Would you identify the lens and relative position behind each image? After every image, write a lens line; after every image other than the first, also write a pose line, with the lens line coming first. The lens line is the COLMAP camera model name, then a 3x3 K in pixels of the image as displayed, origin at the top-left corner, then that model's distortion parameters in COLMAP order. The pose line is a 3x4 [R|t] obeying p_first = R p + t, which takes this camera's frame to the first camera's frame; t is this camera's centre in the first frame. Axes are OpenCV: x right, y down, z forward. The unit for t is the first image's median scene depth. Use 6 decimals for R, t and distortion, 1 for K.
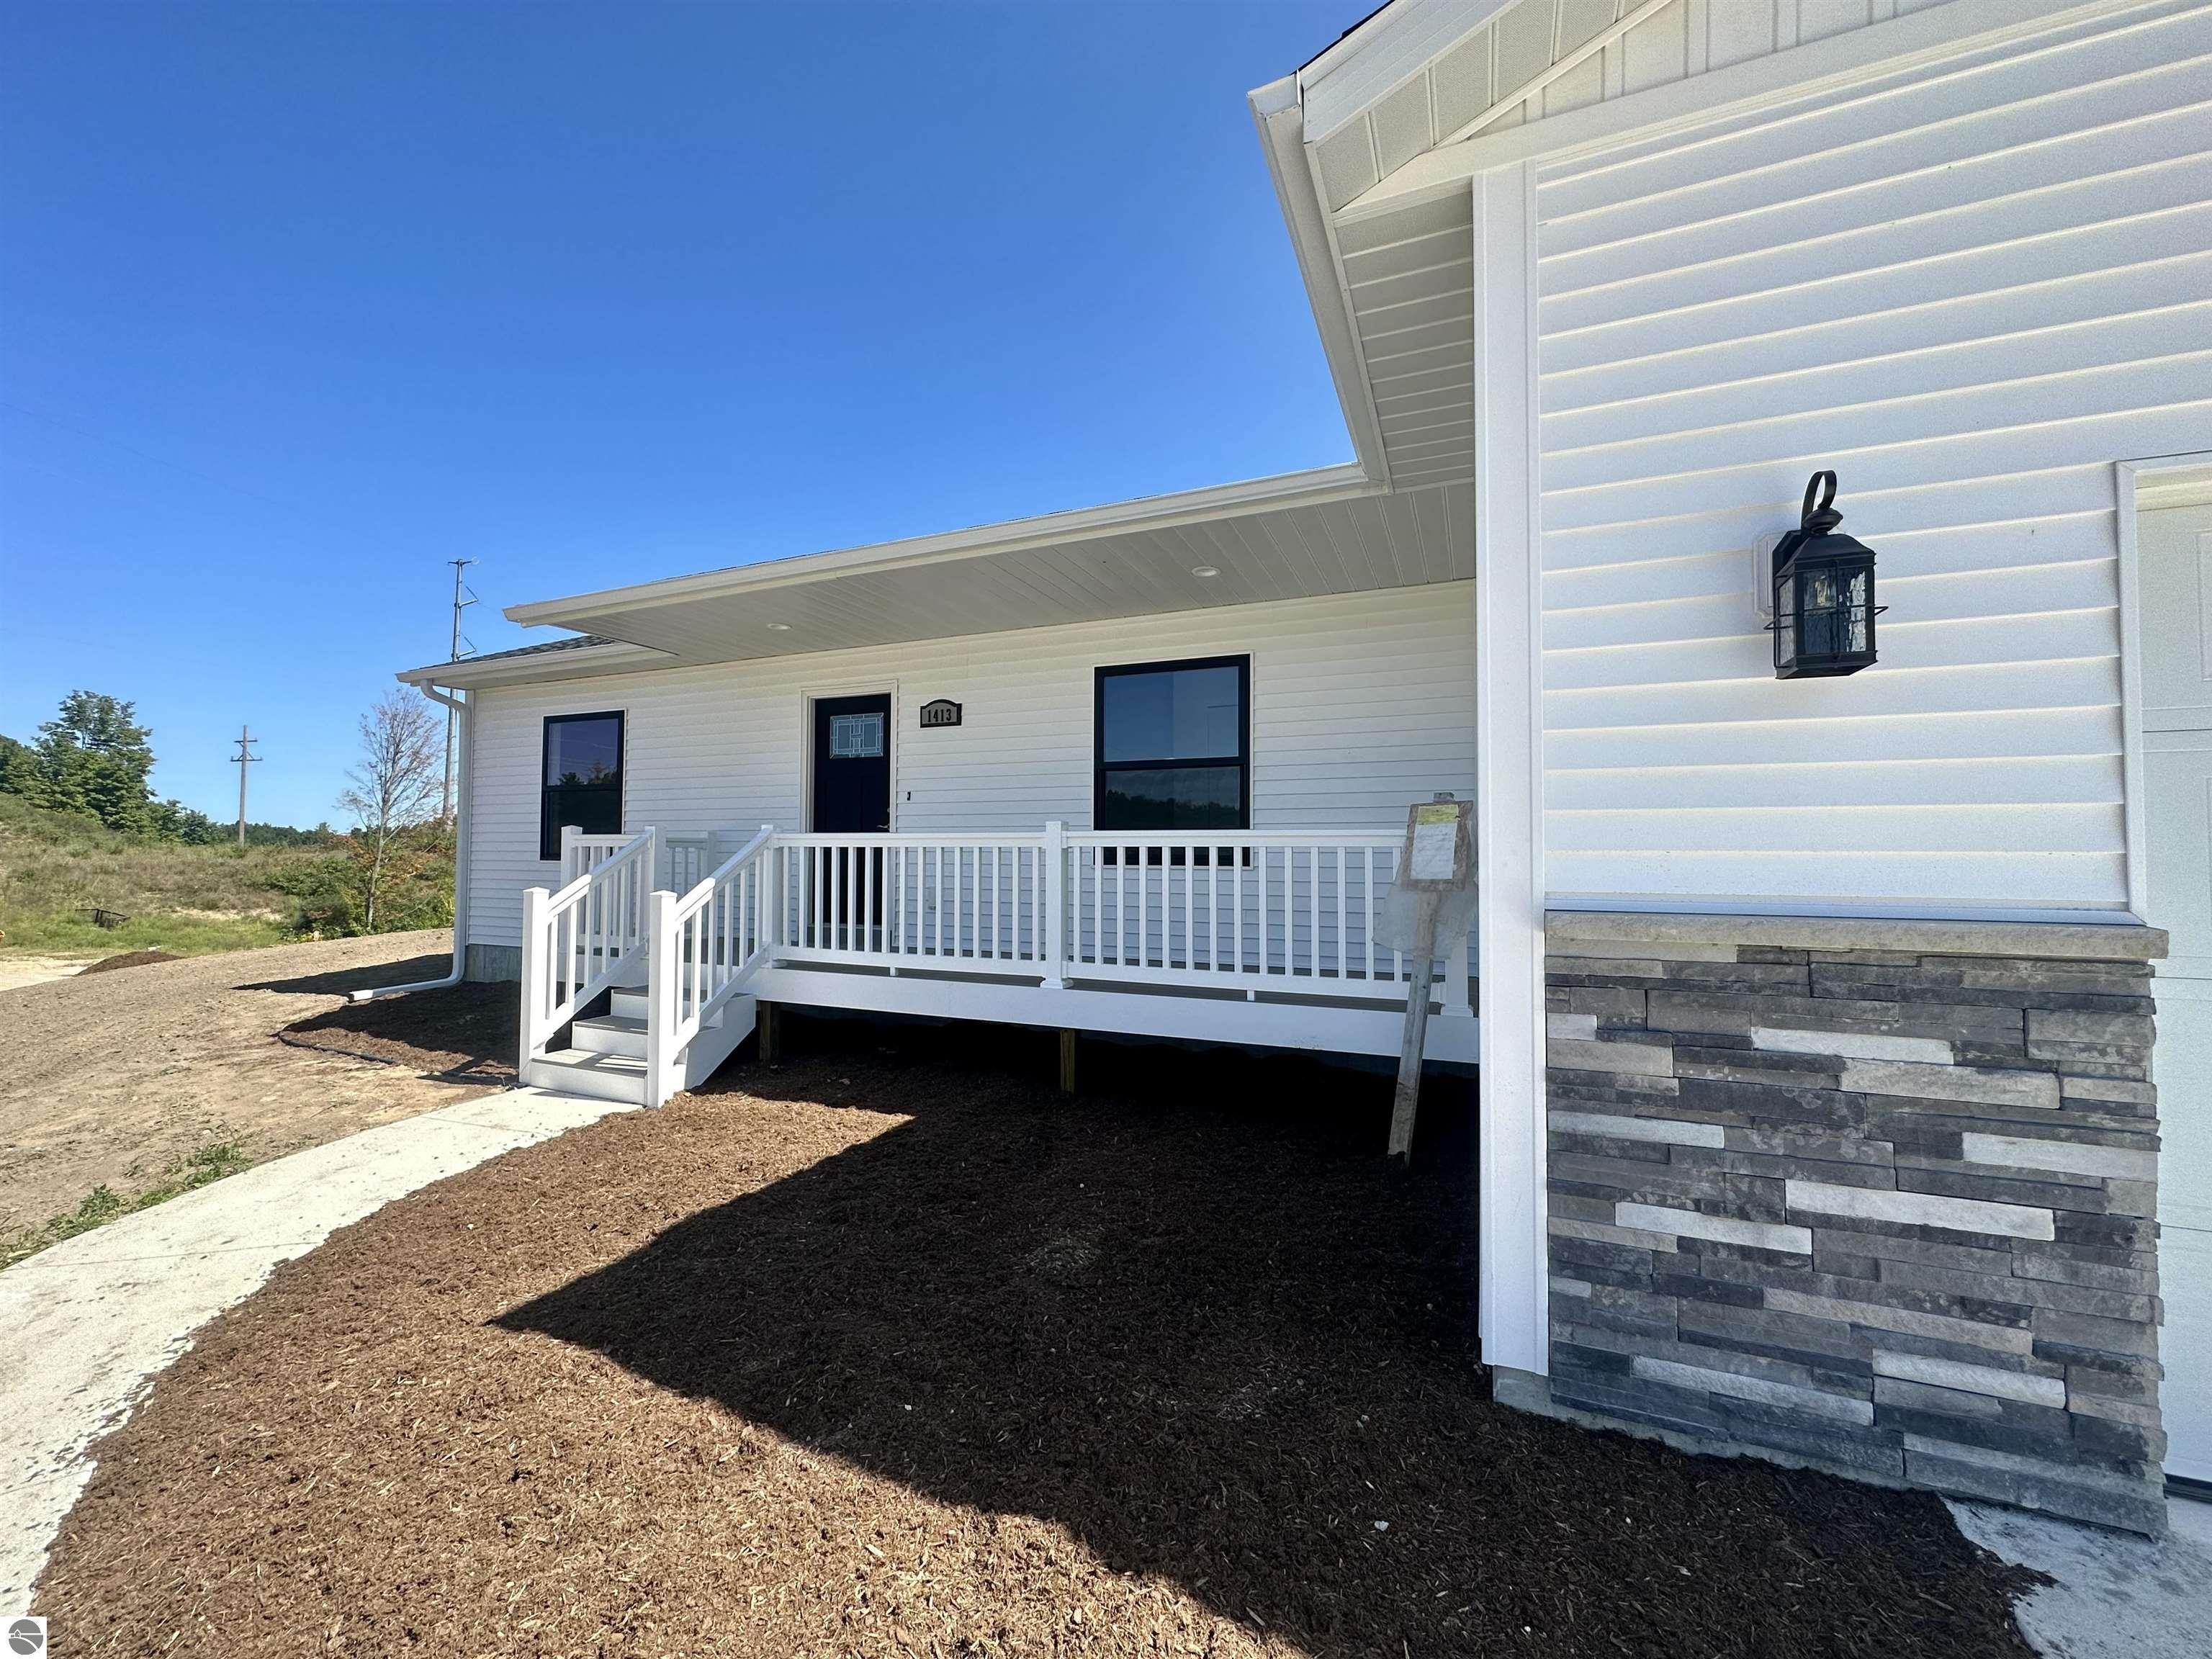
lens RADIAL K [[880.7, 0, 1106.8], [0, 880.7, 829.9], [0, 0, 1]] dist [-0.001978, 0.000227]
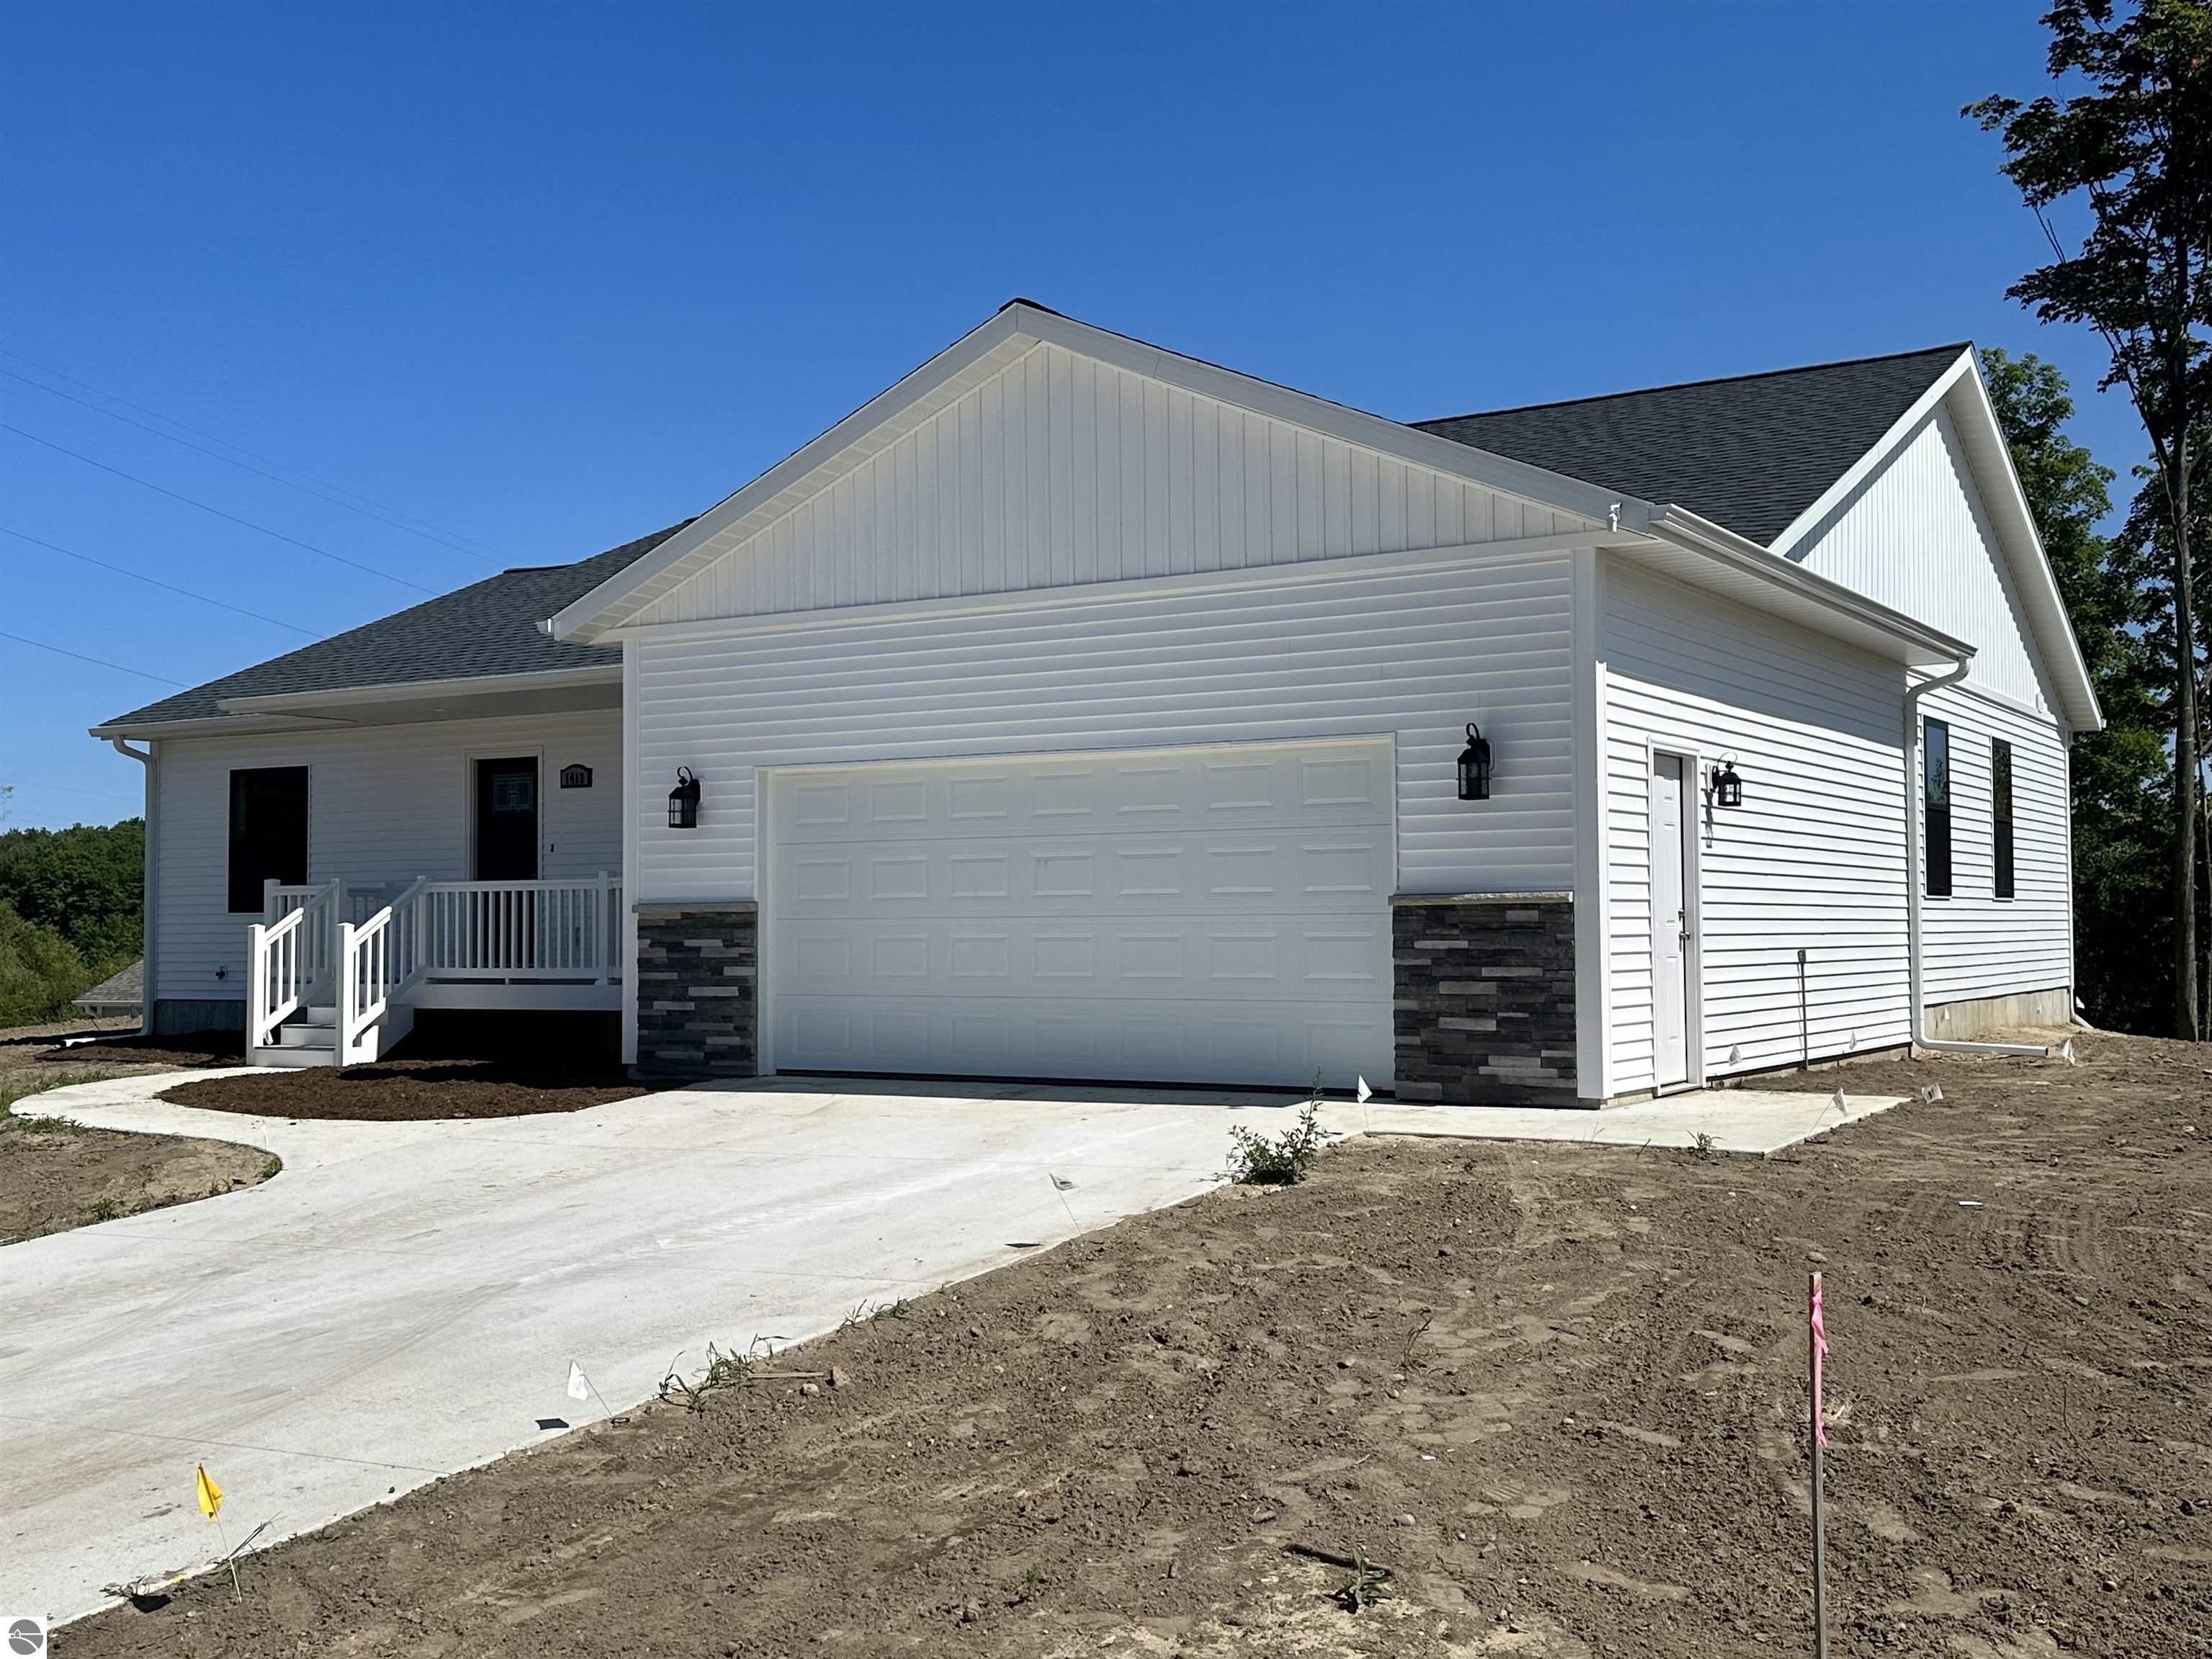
lens RADIAL K [[2297.5, 0, 1108.8], [0, 2297.5, 812.5], [0, 0, 1]] dist [0.120476, 0.000000]
pose [[0.988609, -0.018743, -0.149336, 1.296470], [0.015440, 0.999611, -0.023244, -0.003803], [0.149713, 0.020674, 0.988513, -2.571015]]
